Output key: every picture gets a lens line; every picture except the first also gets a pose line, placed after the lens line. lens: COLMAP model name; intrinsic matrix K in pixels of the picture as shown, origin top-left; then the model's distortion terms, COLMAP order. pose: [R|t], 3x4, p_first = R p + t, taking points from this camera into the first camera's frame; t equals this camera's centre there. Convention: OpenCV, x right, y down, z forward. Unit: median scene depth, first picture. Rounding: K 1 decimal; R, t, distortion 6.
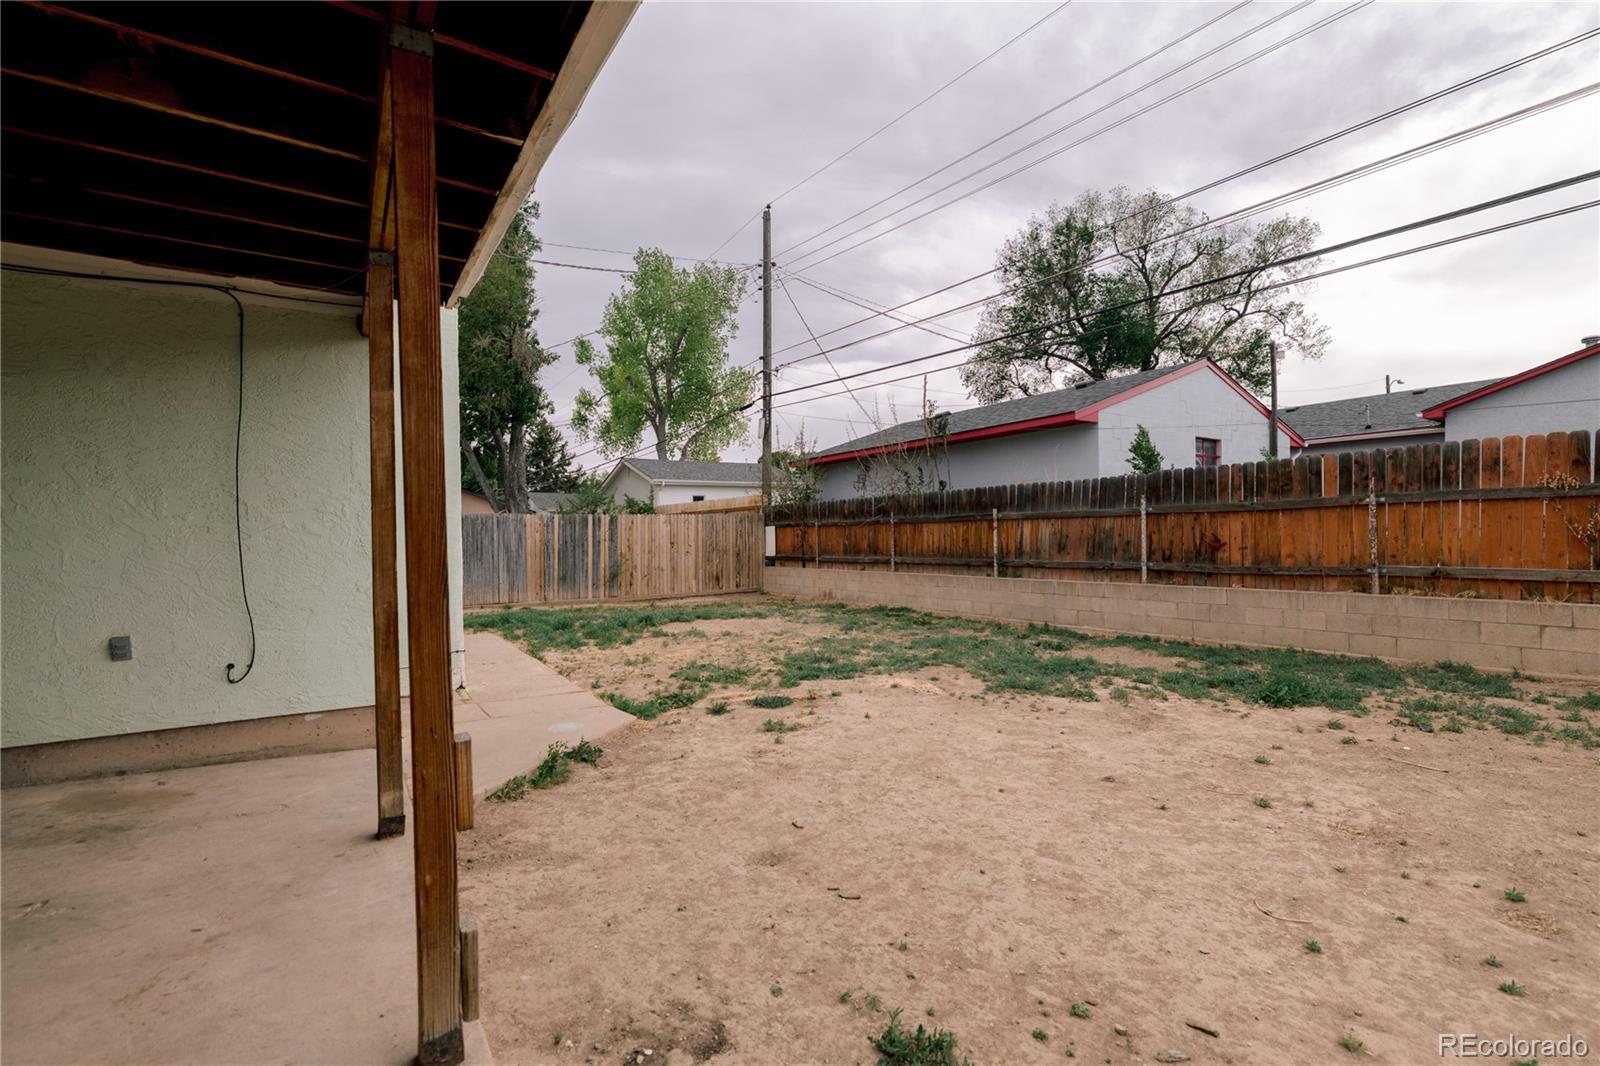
lens RADIAL K [[723.6, 0, 784.7], [0, 723.6, 546.3], [0, 0, 1]] dist [0.004454, 0.000280]
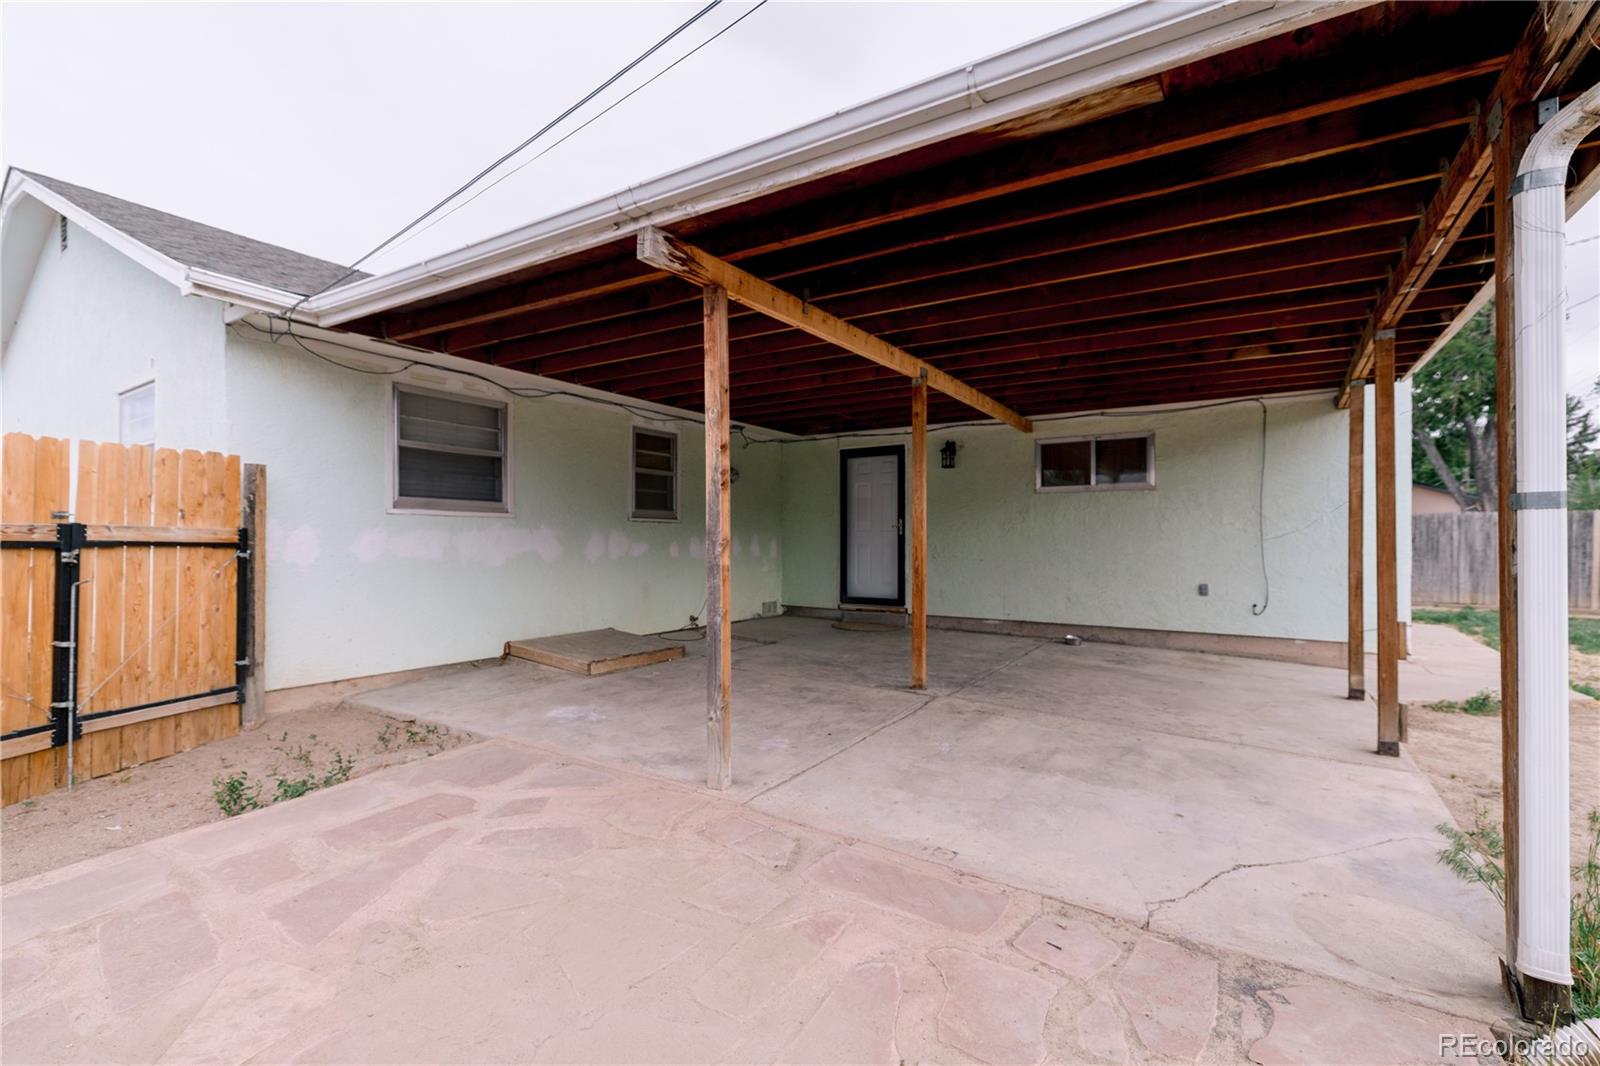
lens RADIAL K [[723.6, 0, 795.2], [0, 723.6, 541.2], [0, 0, 1]] dist [0.004454, 0.000280]
pose [[0.427495, 0.016269, -0.903871, 0.358046], [-0.018782, 0.999782, 0.009112, 0.007617], [0.903823, 0.013081, 0.427707, -0.764303]]
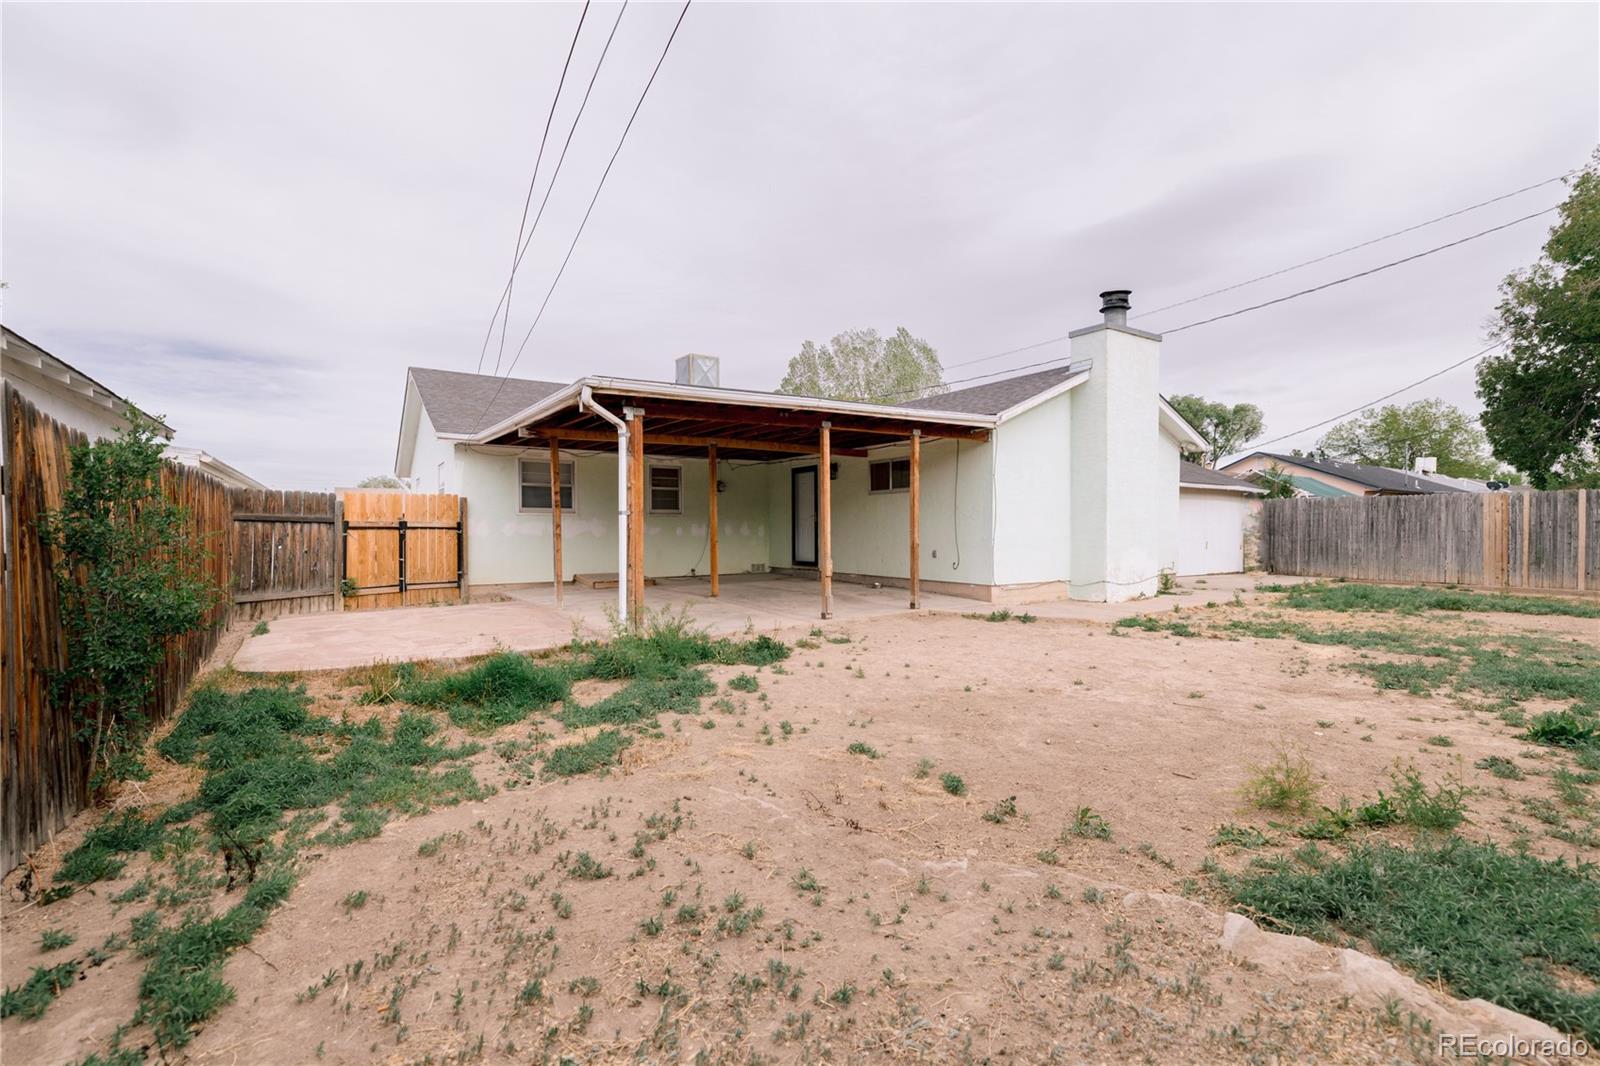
lens RADIAL K [[723.6, 0, 782.7], [0, 723.6, 534.8], [0, 0, 1]] dist [0.004454, 0.000280]
pose [[0.007731, 0.023026, -0.999705, 1.979858], [-0.008016, 0.999704, 0.022964, -0.012531], [0.999938, 0.007836, 0.007914, 0.258042]]
